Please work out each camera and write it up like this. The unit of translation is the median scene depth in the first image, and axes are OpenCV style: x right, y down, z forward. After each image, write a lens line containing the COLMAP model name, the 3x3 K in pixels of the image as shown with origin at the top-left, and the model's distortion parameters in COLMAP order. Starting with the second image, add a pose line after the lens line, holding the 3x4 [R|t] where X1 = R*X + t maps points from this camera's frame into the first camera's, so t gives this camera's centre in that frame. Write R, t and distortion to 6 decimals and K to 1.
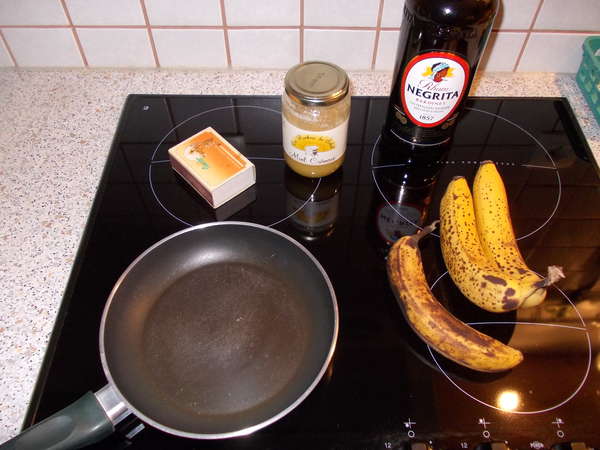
lens RADIAL K [[507.9, 0, 300.0], [0, 507.9, 225.0], [0, 0, 1]] dist [-0.004072, -0.006373]
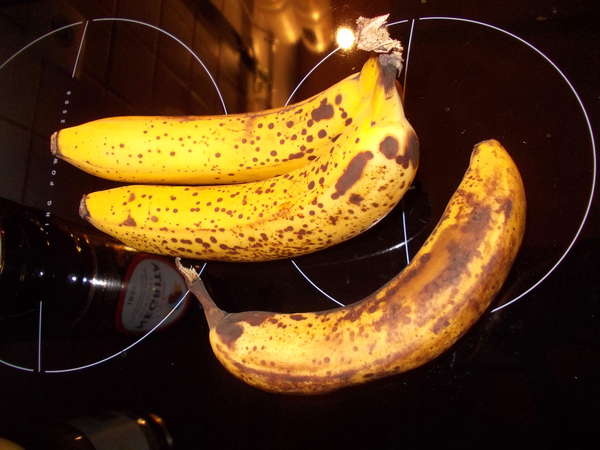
lens RADIAL K [[507.9, 0, 300.0], [0, 507.9, 225.0], [0, 0, 1]] dist [-0.004072, -0.006373]
pose [[0.031511, -0.978071, 0.205876, 0.229014], [0.941289, 0.098309, 0.322972, -0.061405], [-0.336129, 0.183612, 0.923745, 0.566335]]
